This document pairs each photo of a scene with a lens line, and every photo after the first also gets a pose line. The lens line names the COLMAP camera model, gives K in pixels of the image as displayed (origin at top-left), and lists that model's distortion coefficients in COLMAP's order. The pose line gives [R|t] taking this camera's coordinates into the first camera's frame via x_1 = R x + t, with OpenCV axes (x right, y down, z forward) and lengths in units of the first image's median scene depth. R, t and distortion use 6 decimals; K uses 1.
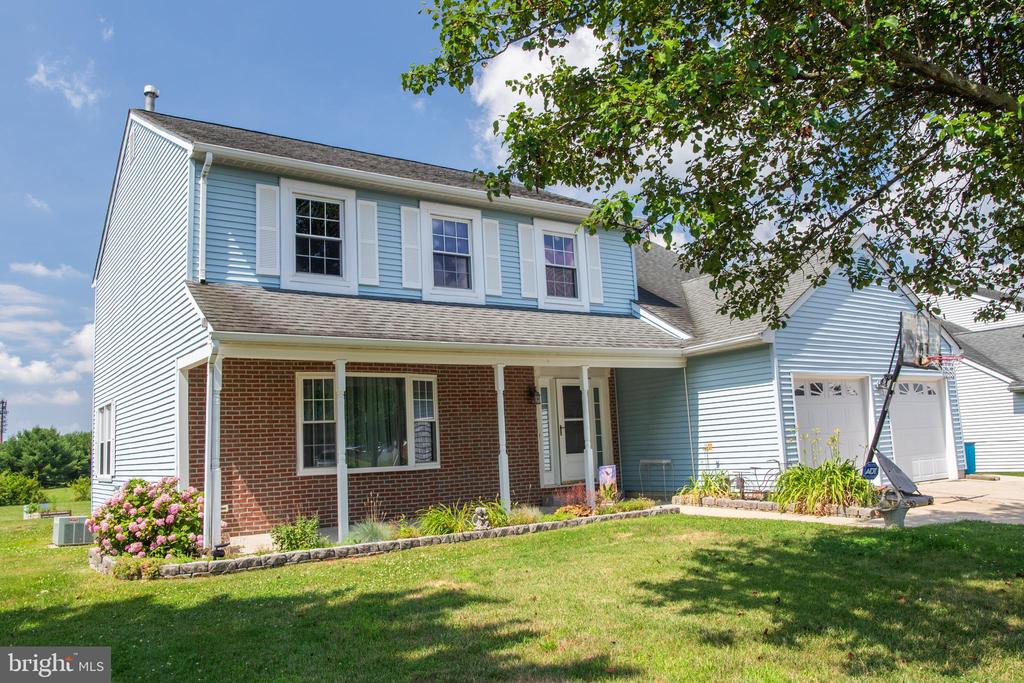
lens RADIAL K [[773.9, 0, 512.0], [0, 773.9, 341.5], [0, 0, 1]] dist [-0.059342, 0.000935]
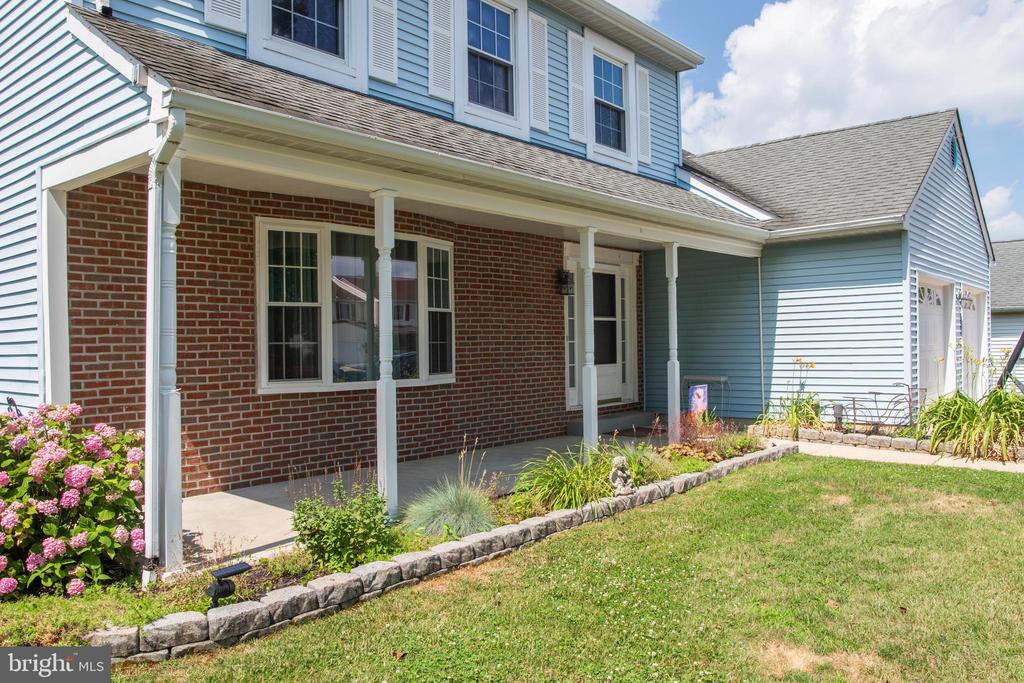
lens RADIAL K [[765.4, 0, 512.0], [0, 765.4, 341.5], [0, 0, 1]] dist [-0.054118, 0.006313]
pose [[0.967067, 0.035693, 0.252008, -0.236646], [-0.067157, 0.990814, 0.117379, 0.053014], [-0.245503, -0.130438, 0.960580, 0.395206]]
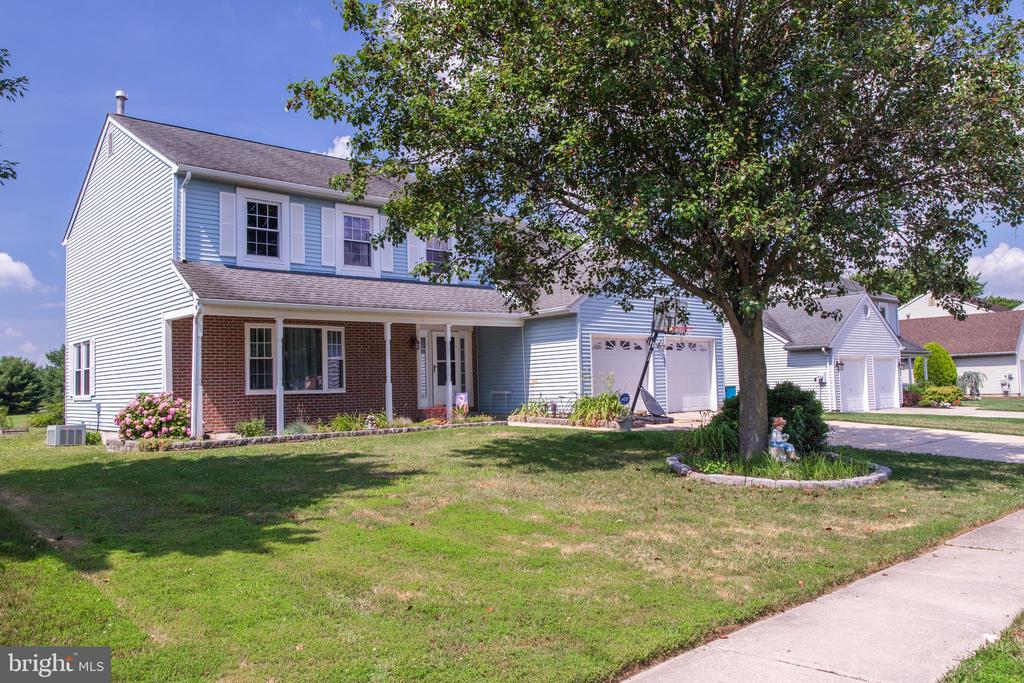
lens RADIAL K [[765.4, 0, 512.0], [0, 765.4, 341.5], [0, 0, 1]] dist [-0.054118, 0.006313]
pose [[0.992638, 0.028910, 0.117619, 0.047960], [-0.037463, 0.996761, 0.071167, -0.045815], [-0.115180, -0.075049, 0.990506, -0.466821]]
